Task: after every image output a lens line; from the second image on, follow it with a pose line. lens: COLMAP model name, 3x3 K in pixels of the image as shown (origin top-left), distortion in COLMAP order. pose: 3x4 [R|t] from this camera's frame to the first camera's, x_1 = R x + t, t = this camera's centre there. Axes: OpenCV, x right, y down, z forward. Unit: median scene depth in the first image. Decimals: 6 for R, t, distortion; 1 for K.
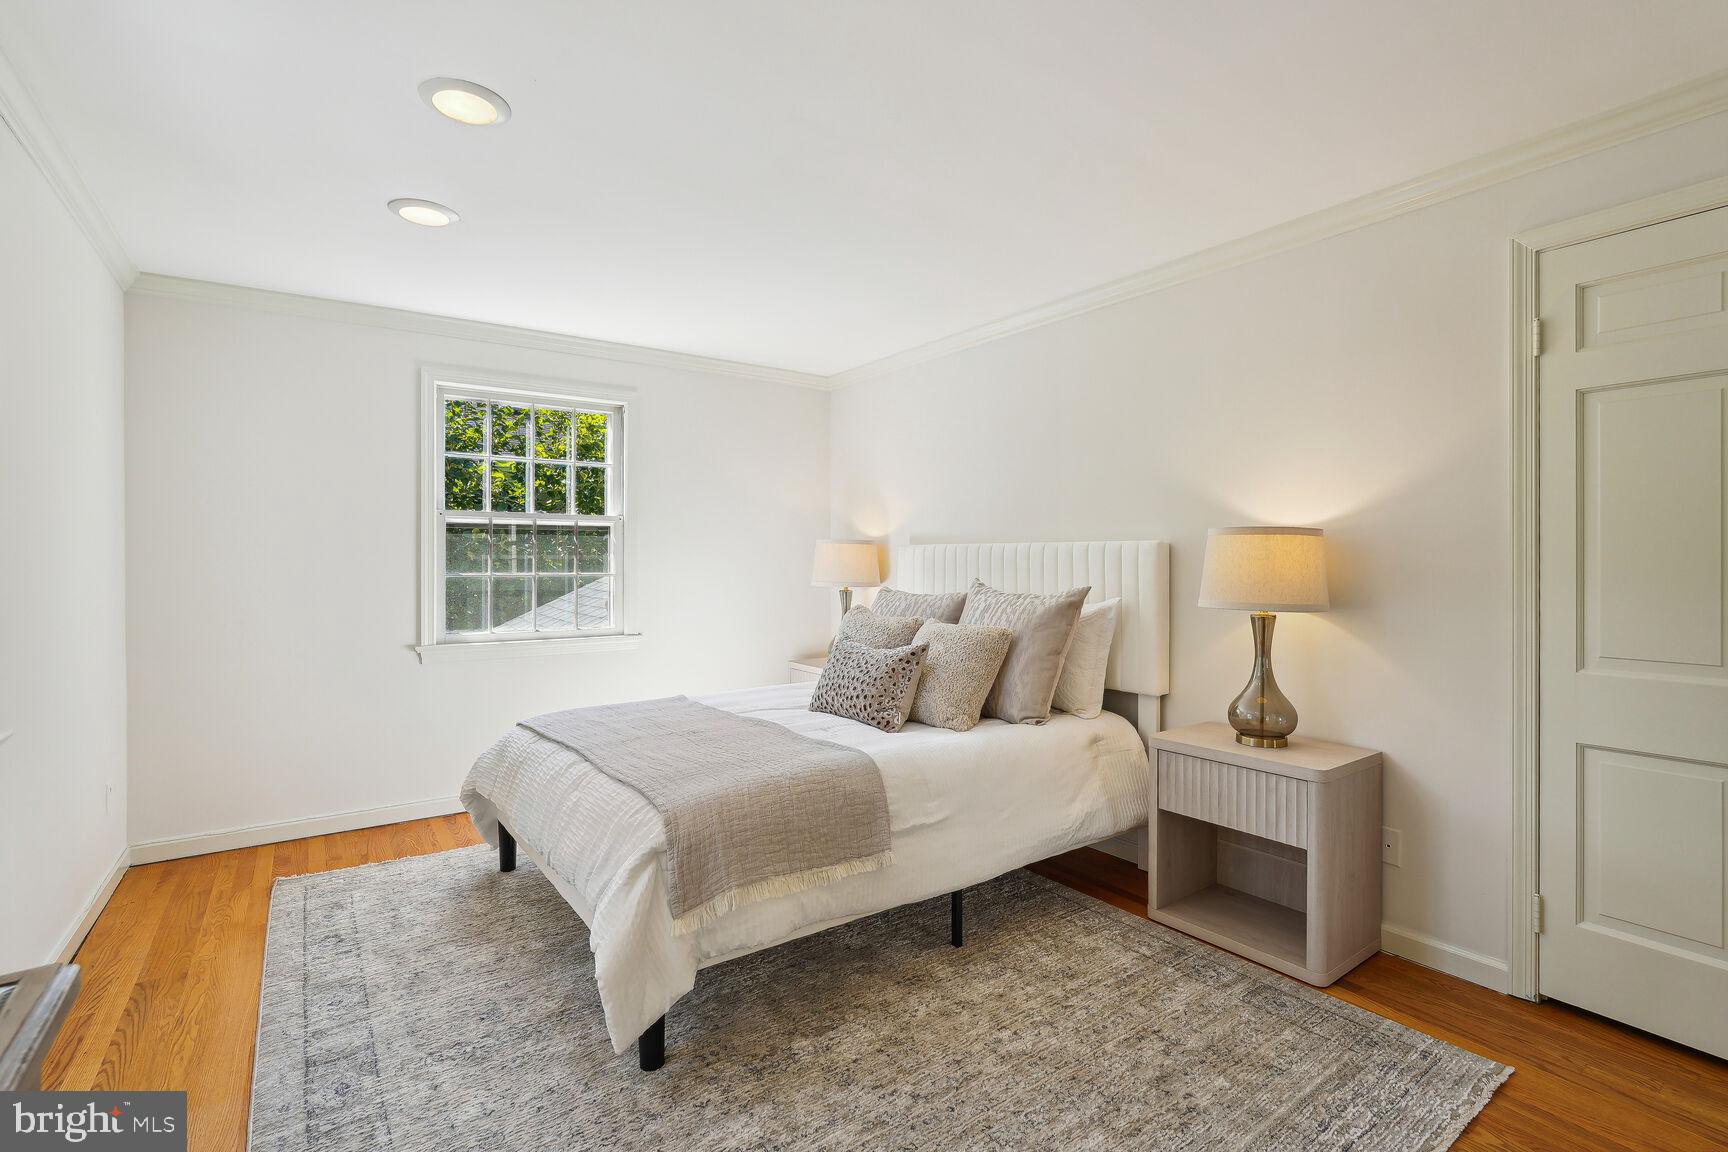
lens RADIAL K [[805.0, 0, 868.2], [0, 805.0, 555.7], [0, 0, 1]] dist [-0.000367, 0.000051]
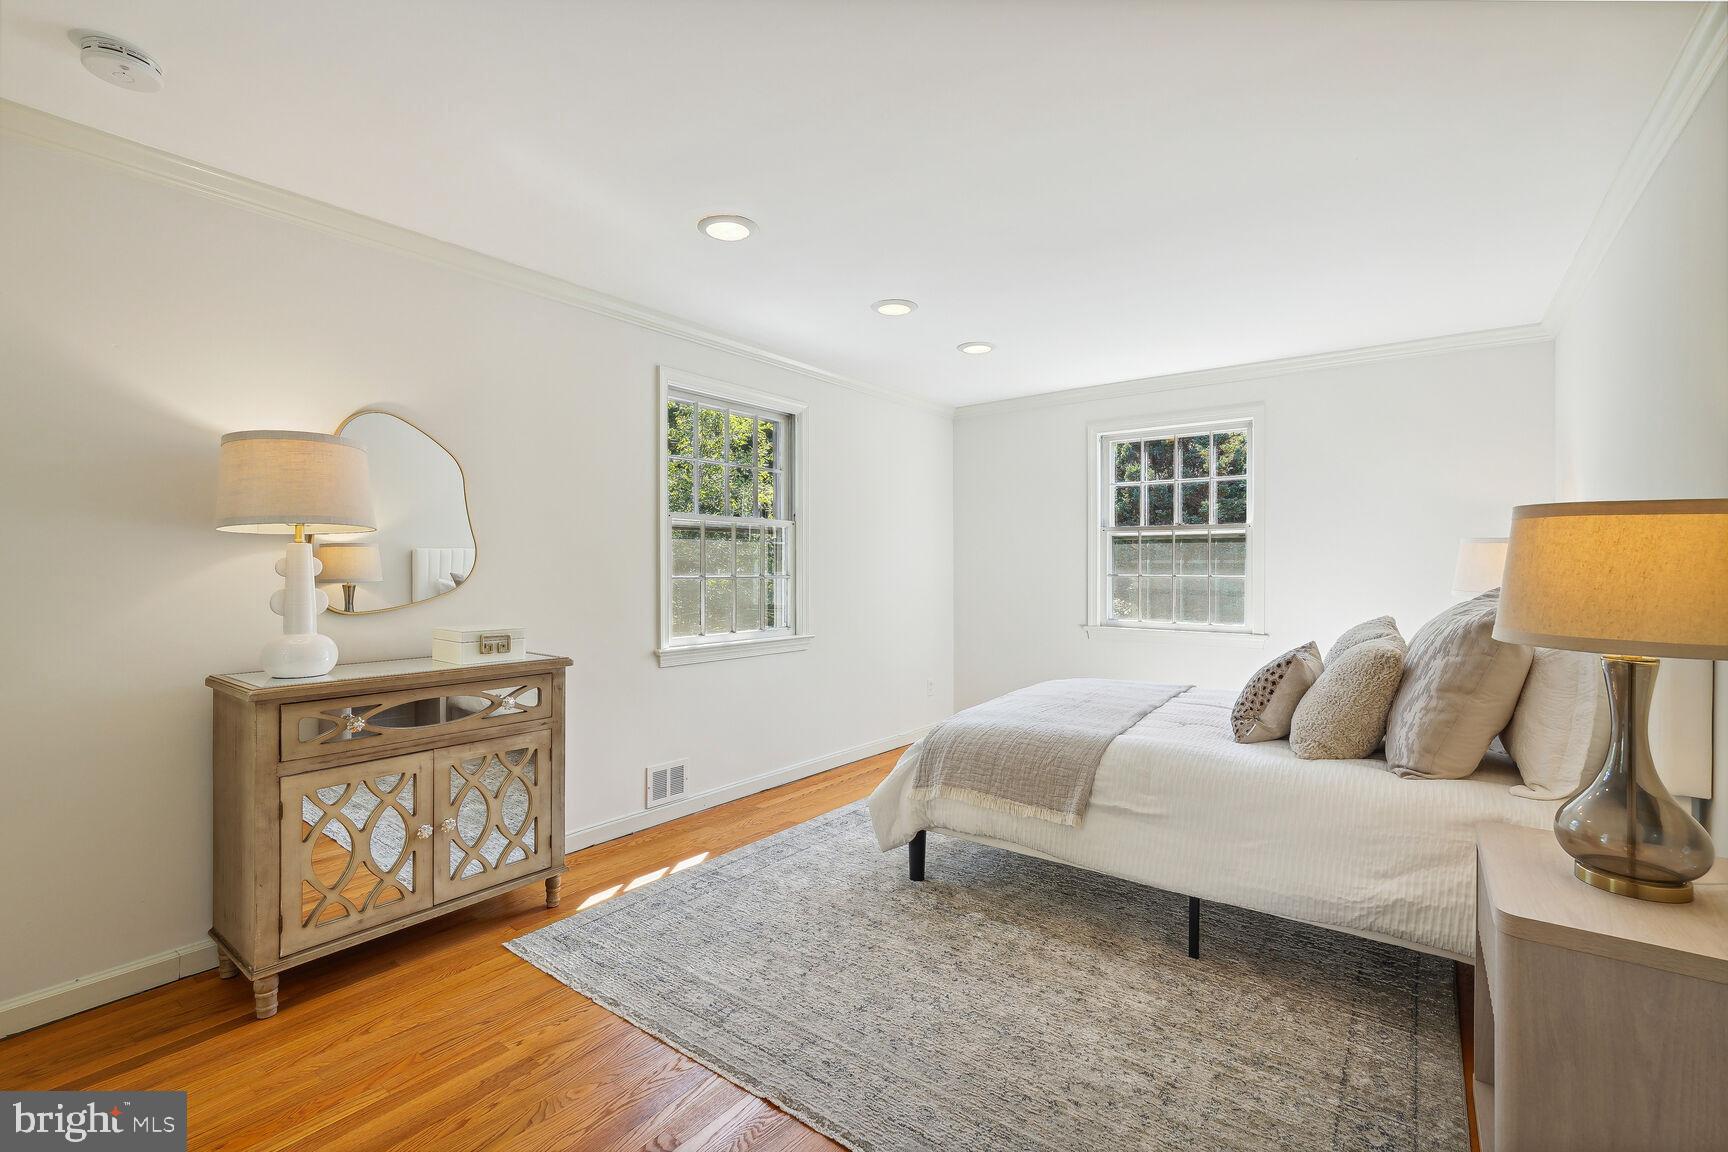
lens RADIAL K [[752.9, 0, 864.0], [0, 752.9, 576.0], [0, 0, 1]] dist [-0.000952, 0.000045]
pose [[0.311731, 0.015646, -0.950041, 0.704011], [-0.000337, 0.999866, 0.016356, 0.006283], [0.950170, -0.004778, 0.311695, 0.280637]]
